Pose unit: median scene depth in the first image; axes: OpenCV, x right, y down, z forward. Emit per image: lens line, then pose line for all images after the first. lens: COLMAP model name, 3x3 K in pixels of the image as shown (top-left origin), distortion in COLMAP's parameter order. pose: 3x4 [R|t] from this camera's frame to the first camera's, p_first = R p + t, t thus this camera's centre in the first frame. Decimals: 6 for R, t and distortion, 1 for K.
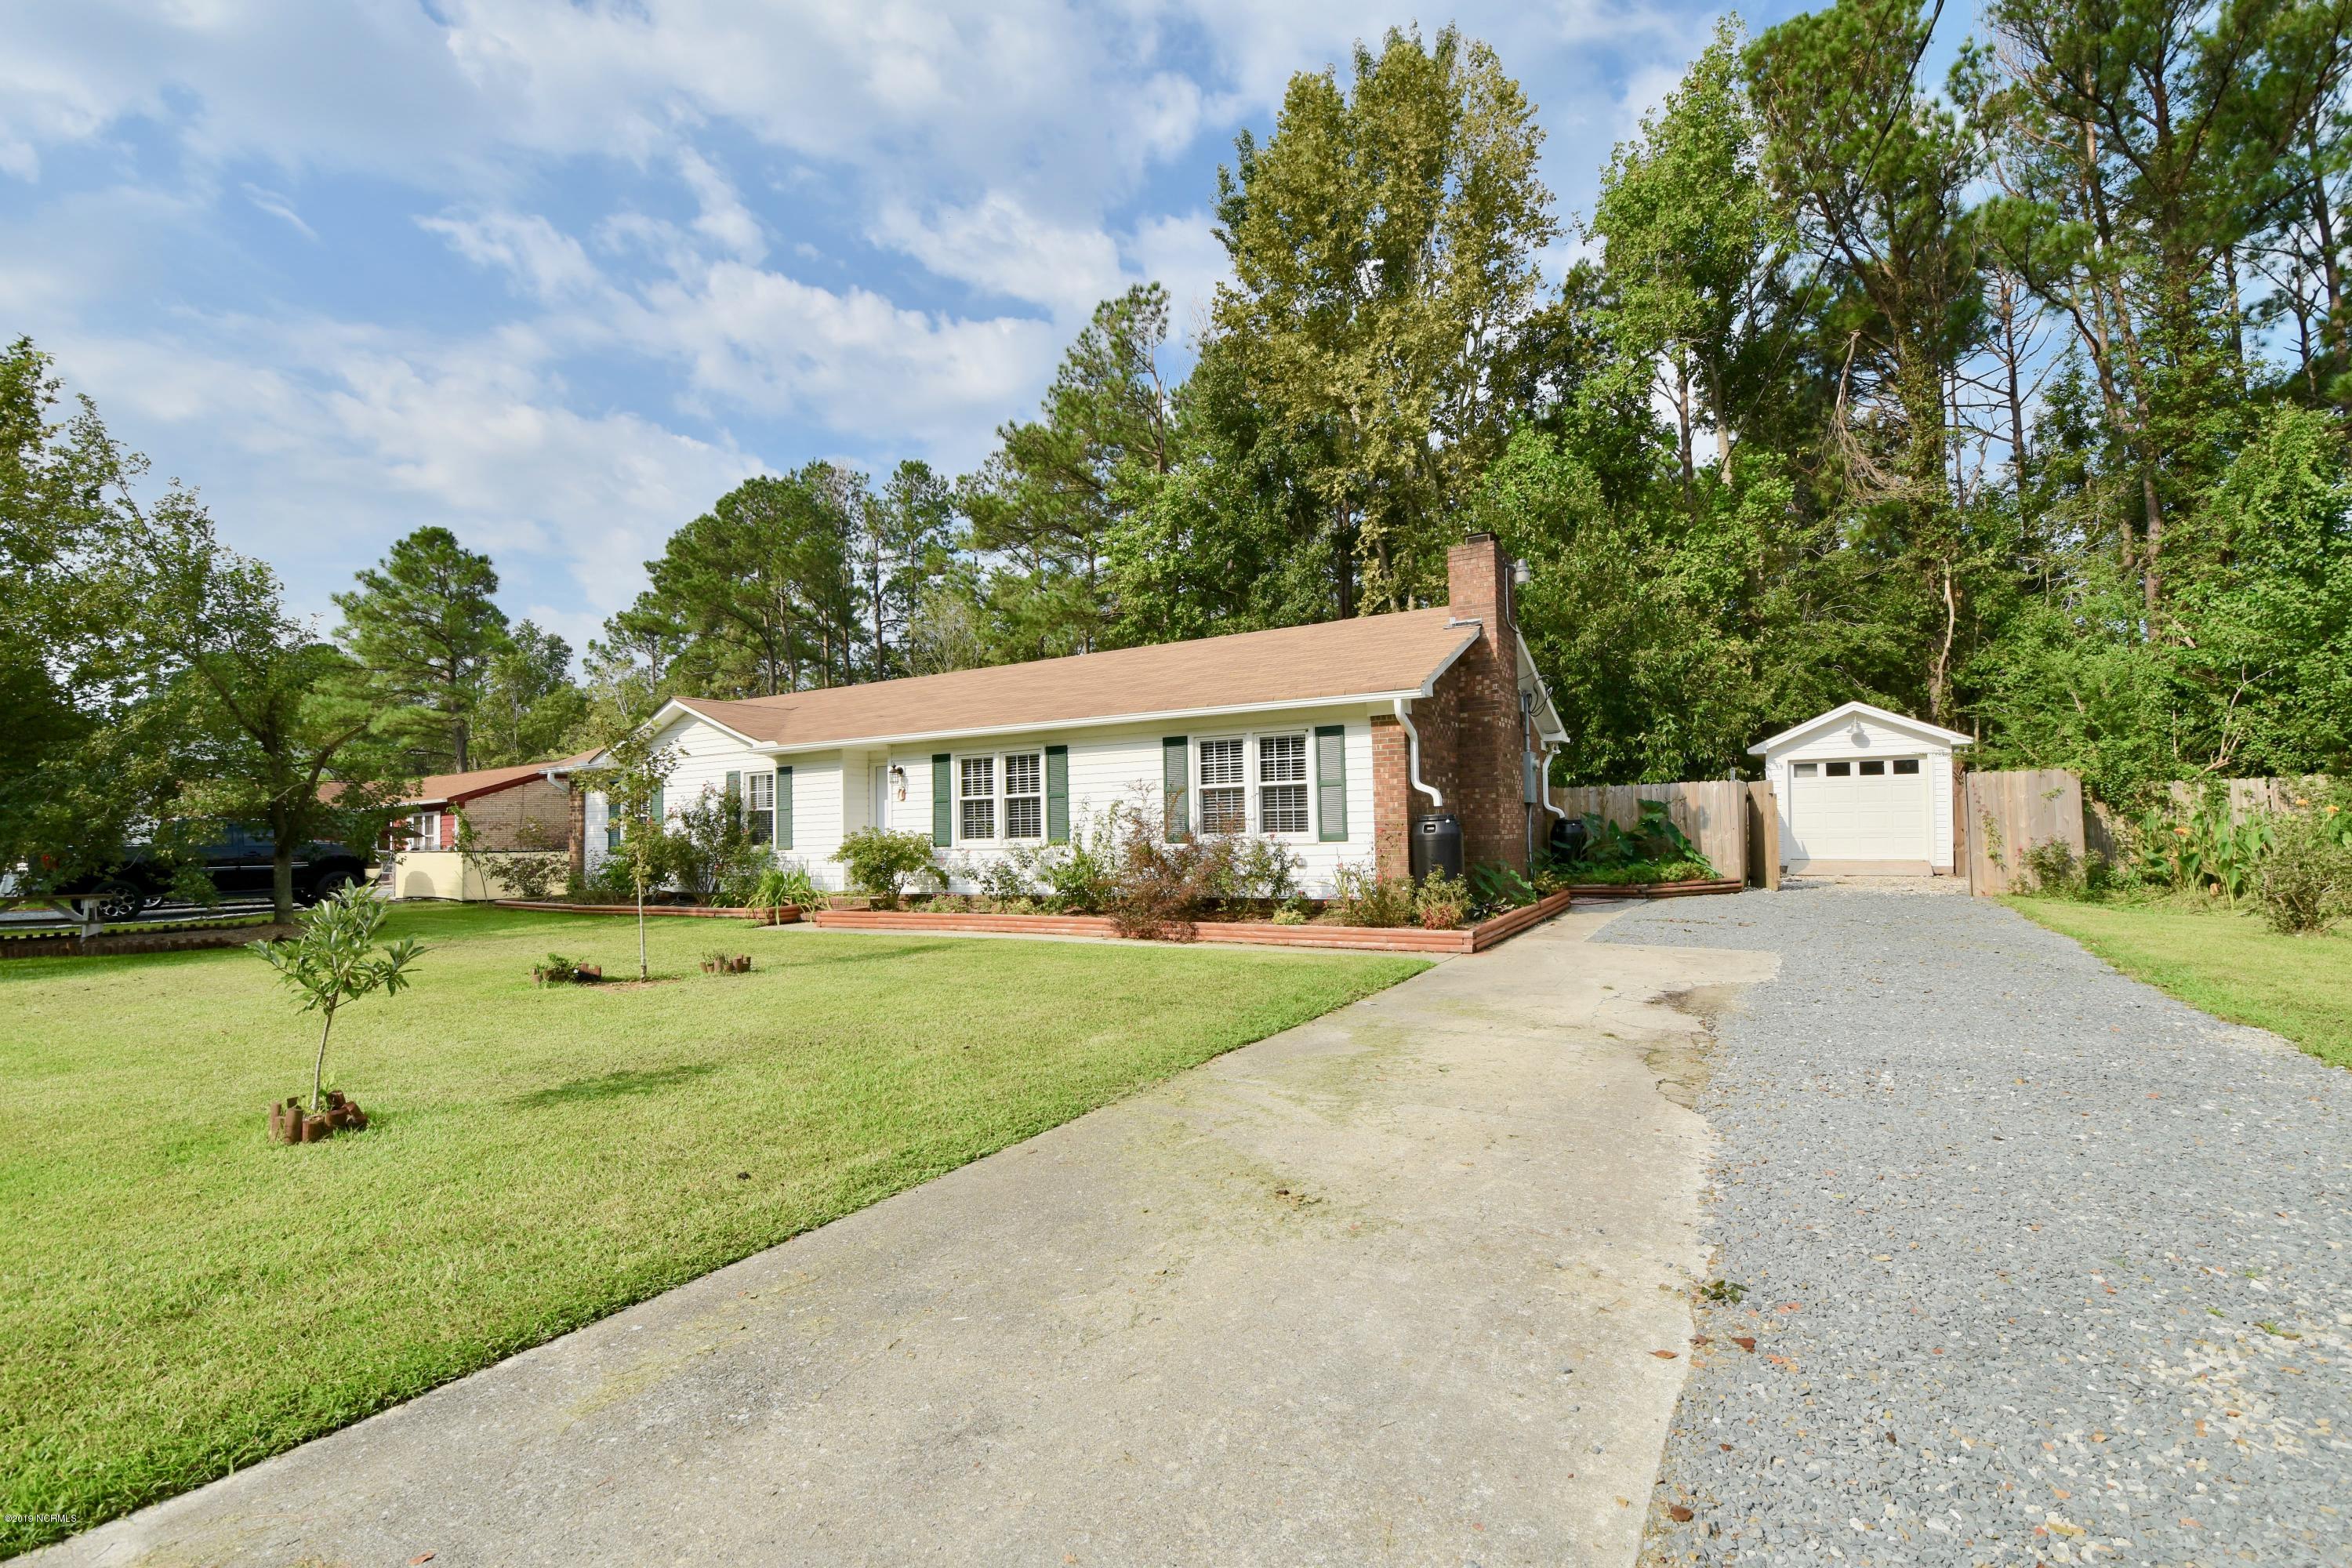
lens RADIAL K [[1042.4, 0, 1180.8], [0, 1042.4, 796.8], [0, 0, 1]] dist [0.017081, -0.027098]
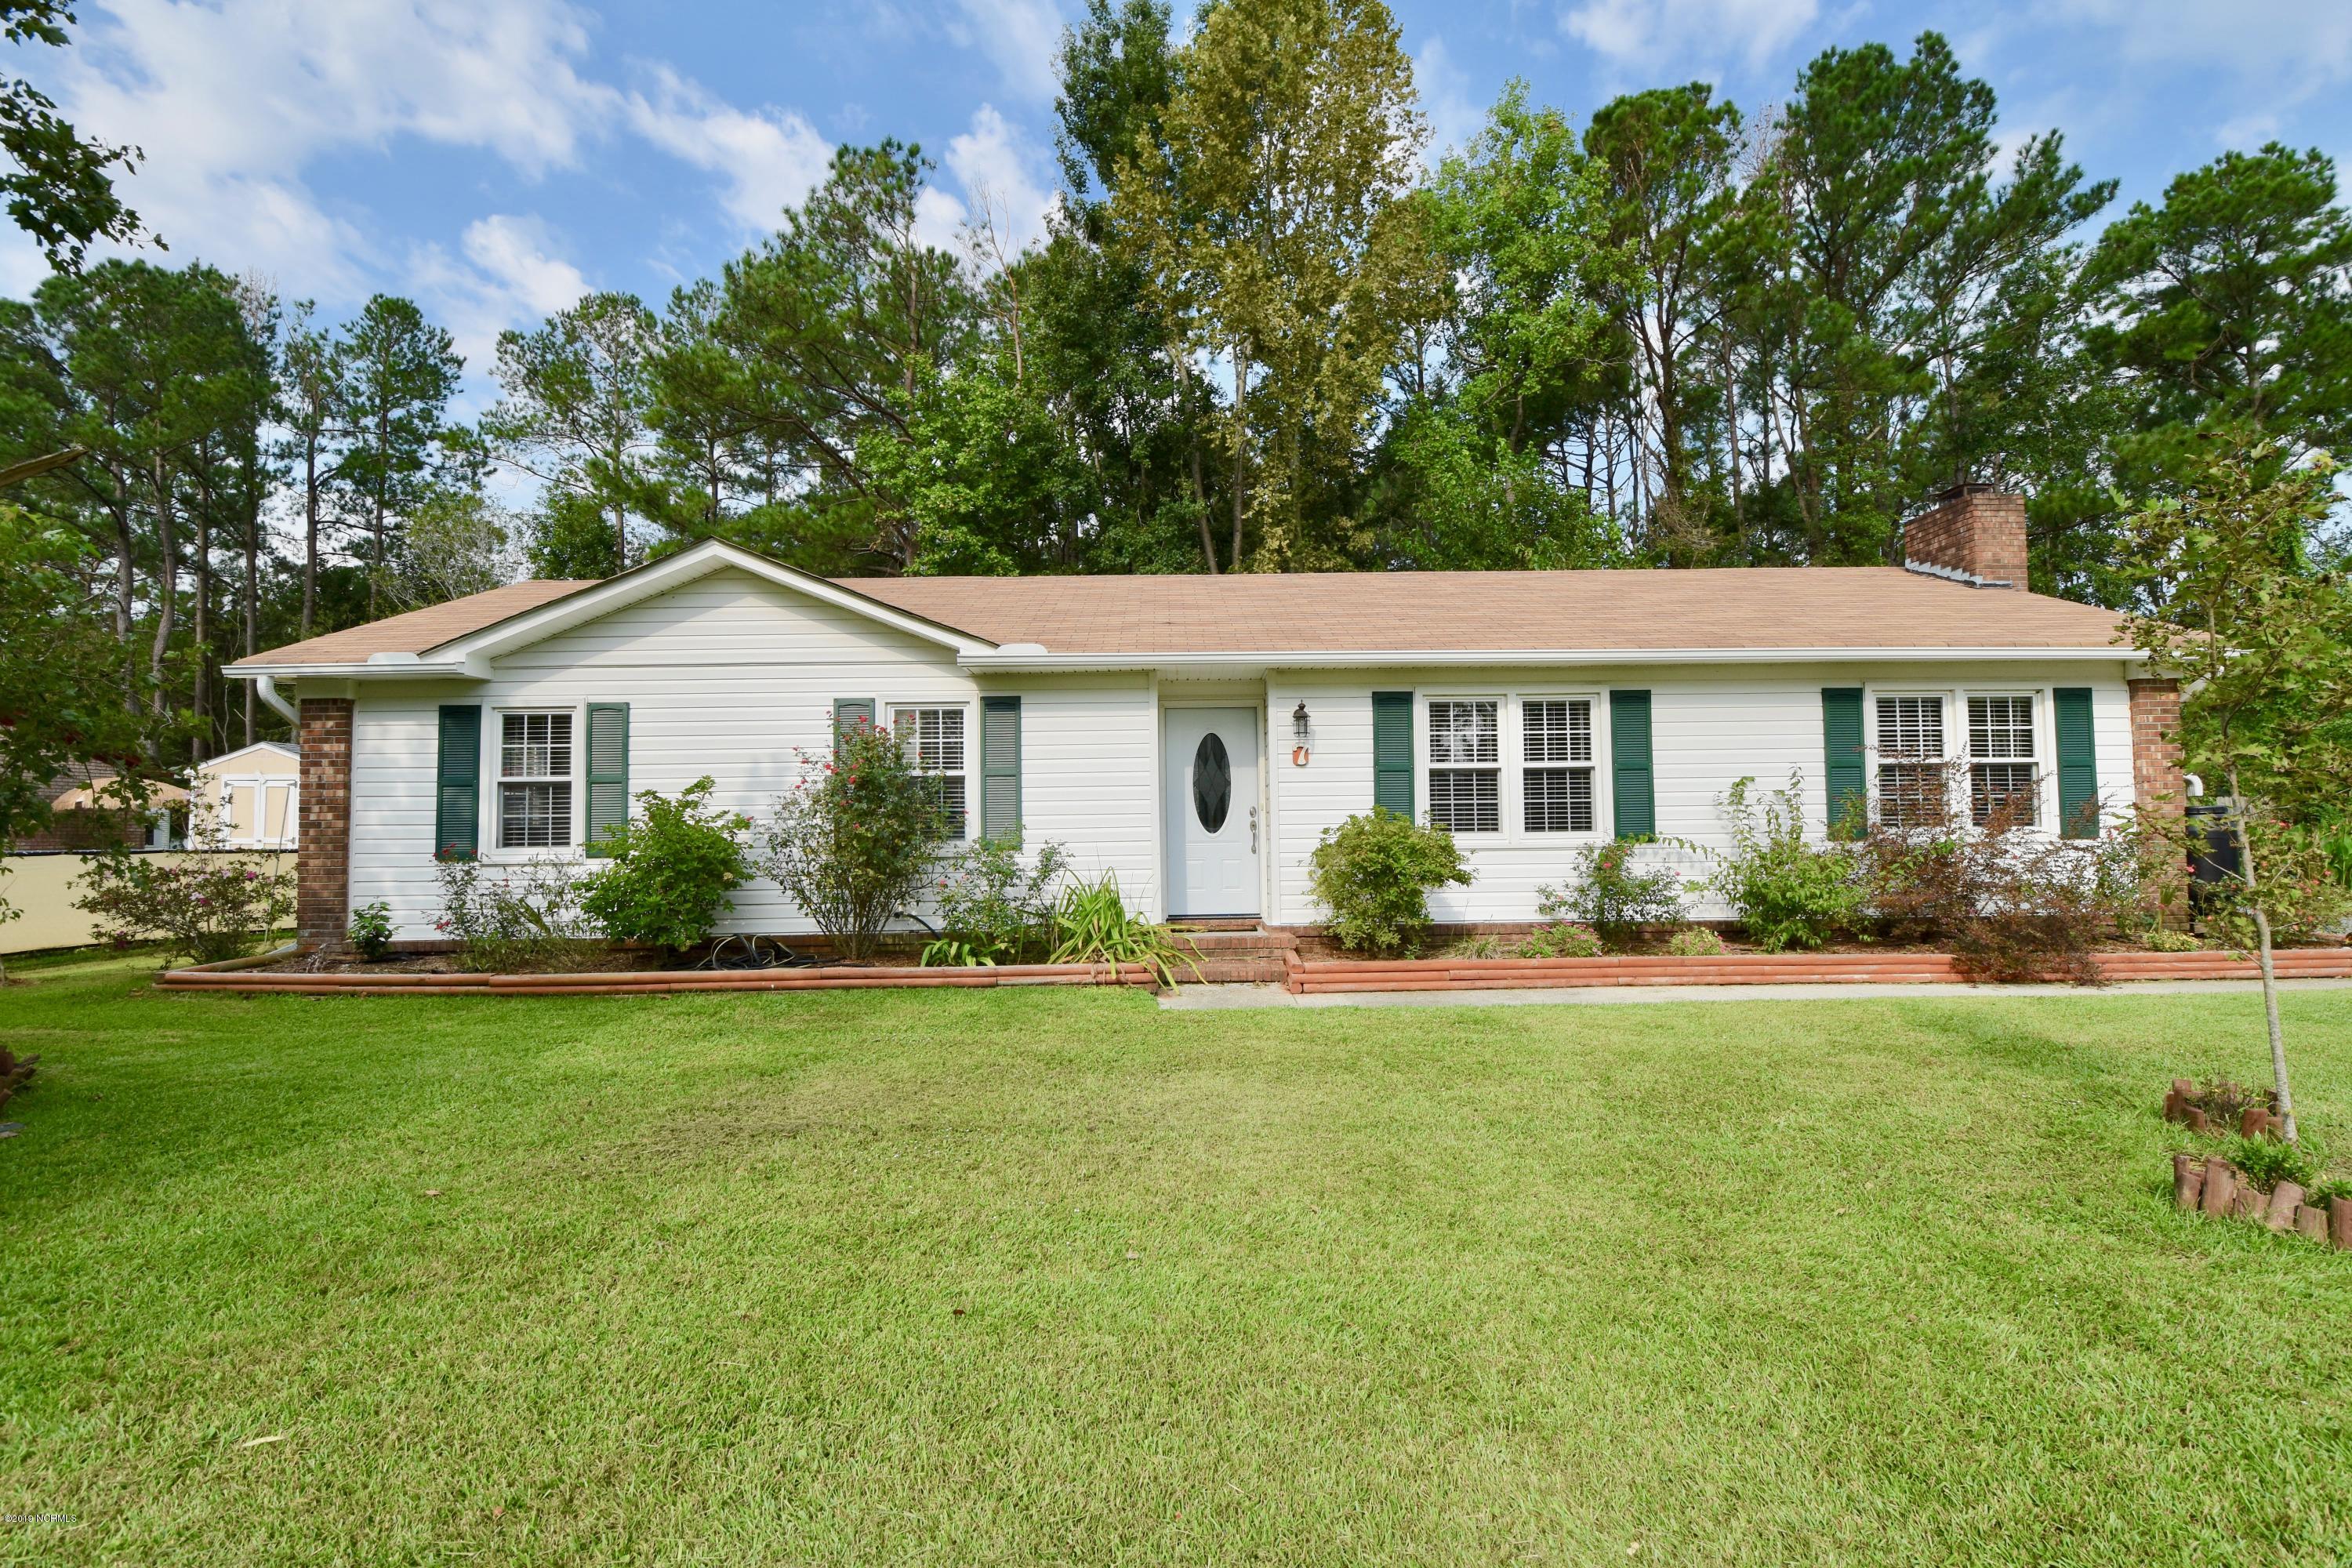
lens RADIAL K [[1042.4, 0, 1180.8], [0, 1042.4, 796.8], [0, 0, 1]] dist [0.017081, -0.027098]
pose [[0.860477, 0.026853, 0.508782, -0.647884], [-0.027252, 0.999606, -0.006667, 0.027365], [-0.508760, -0.008129, 0.860870, 0.533997]]
